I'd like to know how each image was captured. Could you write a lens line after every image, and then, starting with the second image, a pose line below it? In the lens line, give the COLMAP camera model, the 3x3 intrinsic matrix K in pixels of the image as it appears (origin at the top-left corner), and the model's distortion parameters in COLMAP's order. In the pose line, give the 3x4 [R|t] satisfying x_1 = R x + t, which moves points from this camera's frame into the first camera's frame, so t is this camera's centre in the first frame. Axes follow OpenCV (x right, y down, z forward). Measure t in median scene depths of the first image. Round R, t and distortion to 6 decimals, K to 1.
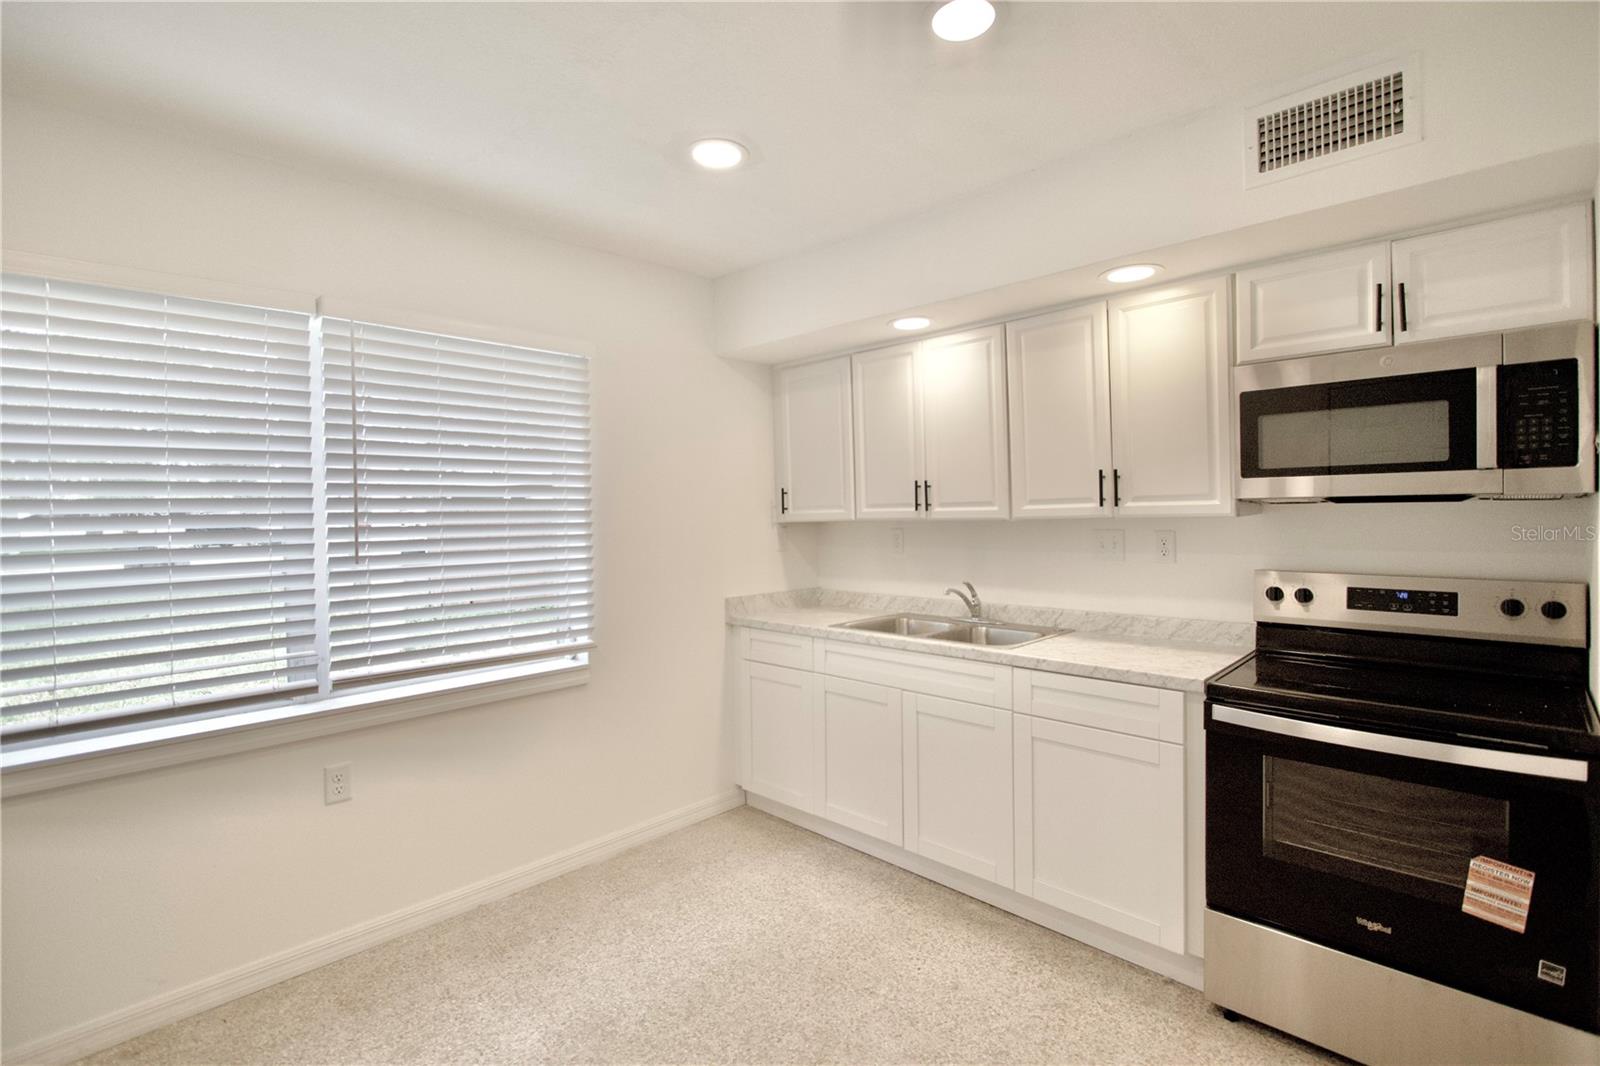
lens RADIAL K [[733.1, 0, 790.5], [0, 733.1, 525.8], [0, 0, 1]] dist [-0.009941, -0.000163]
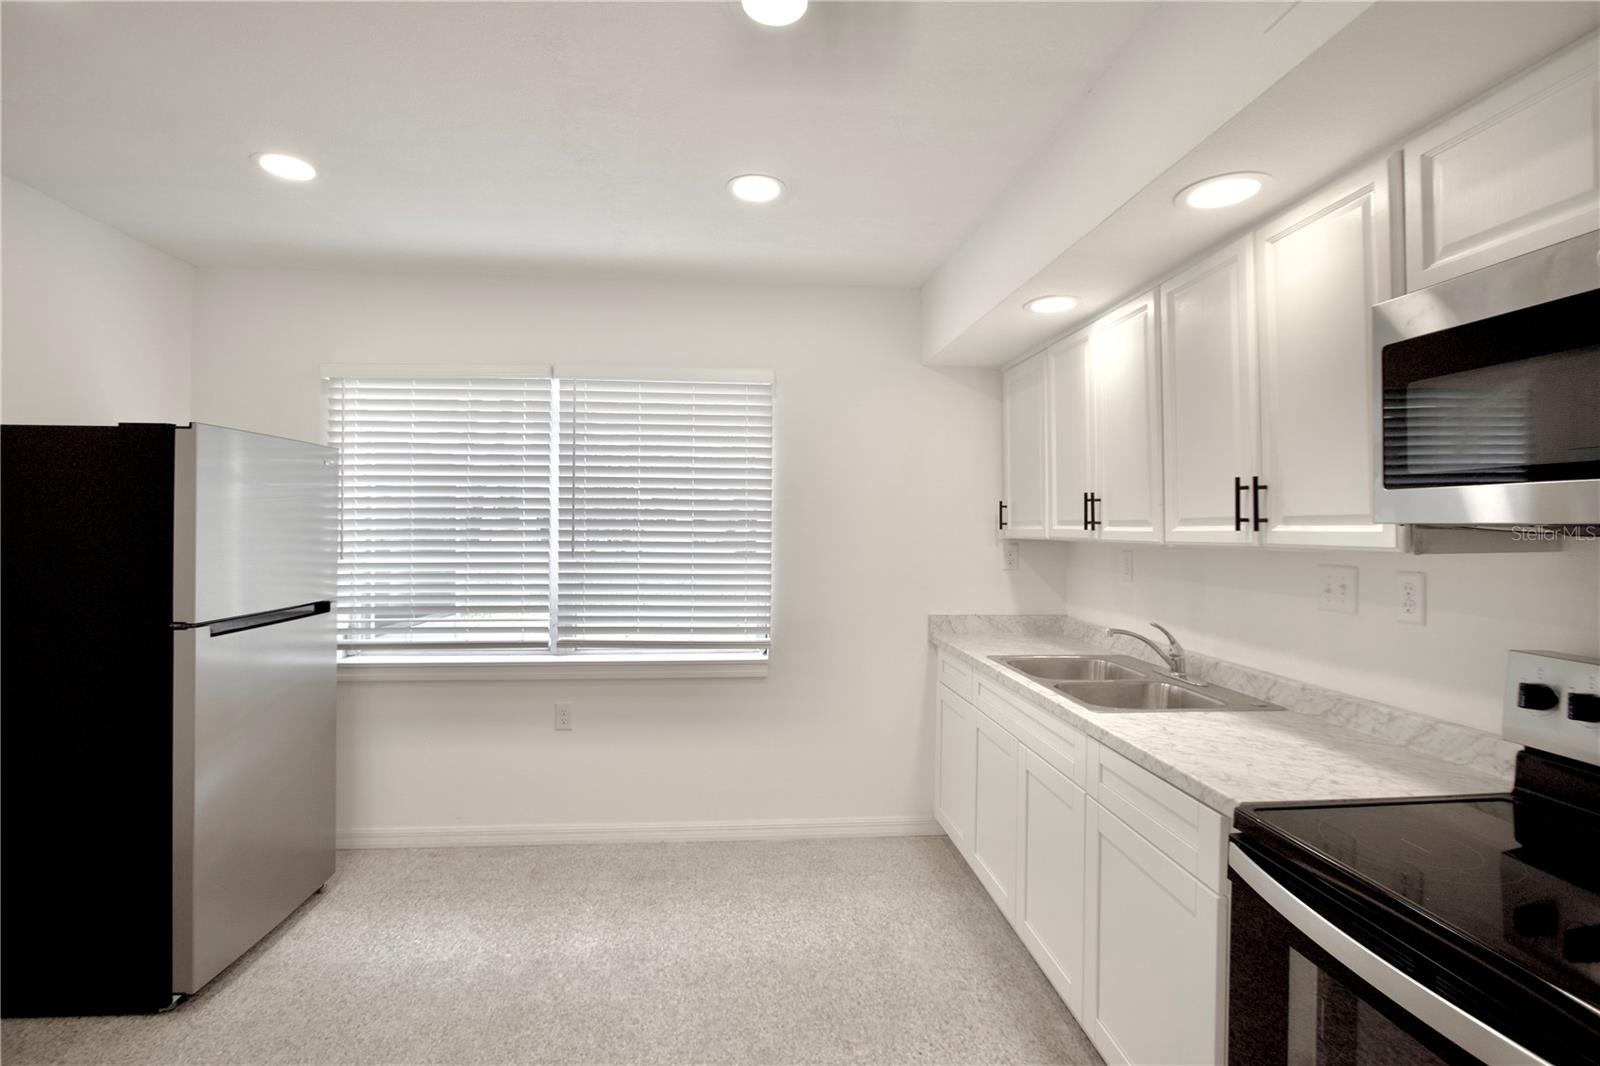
lens RADIAL K [[733.1, 0, 790.7], [0, 733.1, 527.4], [0, 0, 1]] dist [-0.009941, -0.000163]
pose [[0.763520, 0.025088, -0.645297, 0.513923], [-0.032129, 0.999483, 0.000843, -0.015174], [0.644985, 0.020089, 0.763931, 0.187702]]
